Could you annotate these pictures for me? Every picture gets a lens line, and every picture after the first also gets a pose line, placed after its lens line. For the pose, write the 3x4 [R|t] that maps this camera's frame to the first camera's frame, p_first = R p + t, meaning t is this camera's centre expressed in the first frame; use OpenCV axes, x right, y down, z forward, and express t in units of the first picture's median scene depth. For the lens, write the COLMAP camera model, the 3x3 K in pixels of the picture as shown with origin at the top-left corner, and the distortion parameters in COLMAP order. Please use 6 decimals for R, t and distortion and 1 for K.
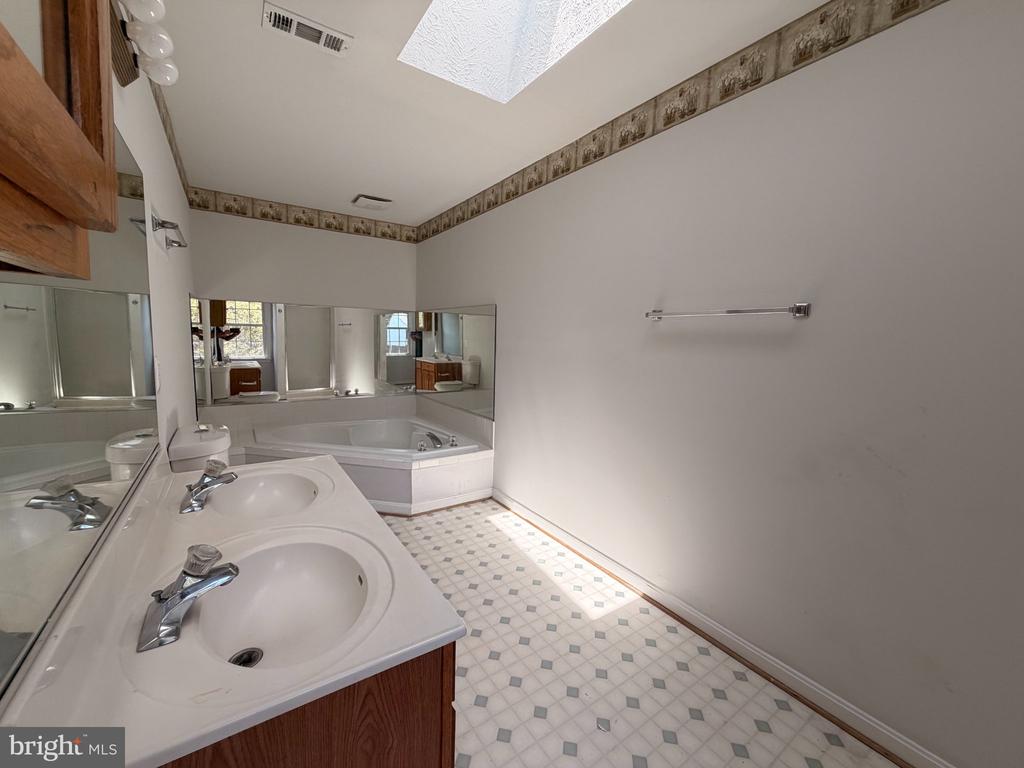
lens RADIAL K [[409.3, 0, 511.5], [0, 409.3, 385.1], [0, 0, 1]] dist [0.003071, 0.000145]
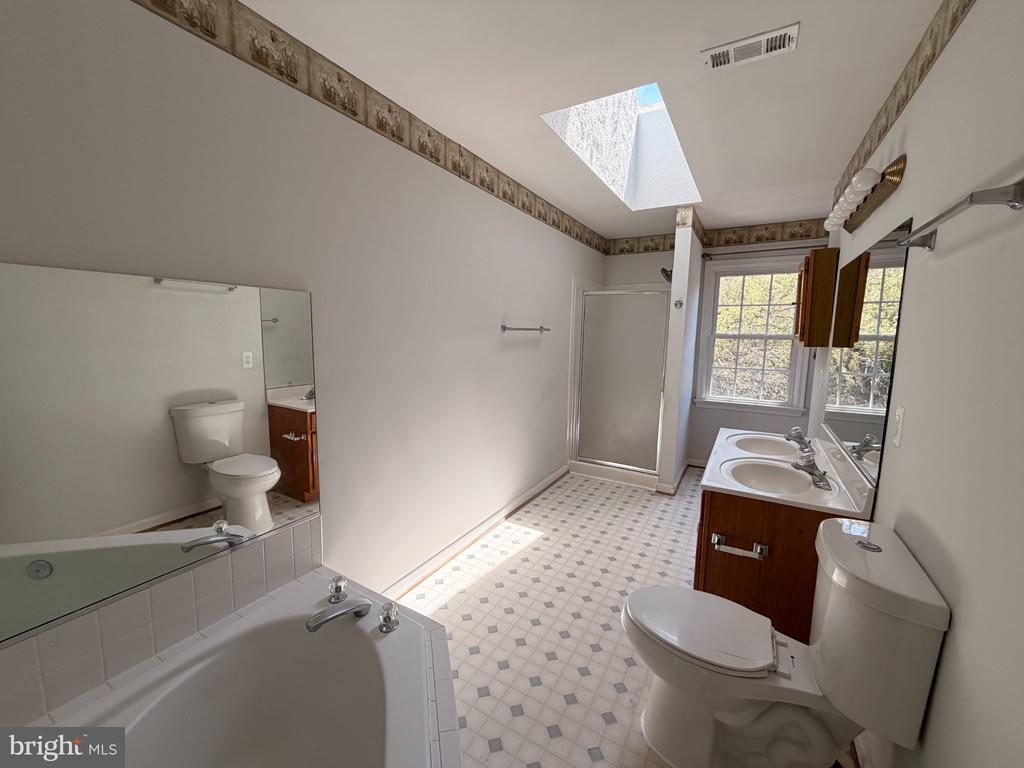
lens RADIAL K [[409.3, 0, 511.5], [0, 409.3, 385.1], [0, 0, 1]] dist [0.003071, 0.000145]
pose [[-0.427379, -0.160350, 0.889739, -0.863774], [0.070512, 0.975235, 0.209628, -0.246745], [-0.901319, 0.152328, -0.405488, 1.403431]]
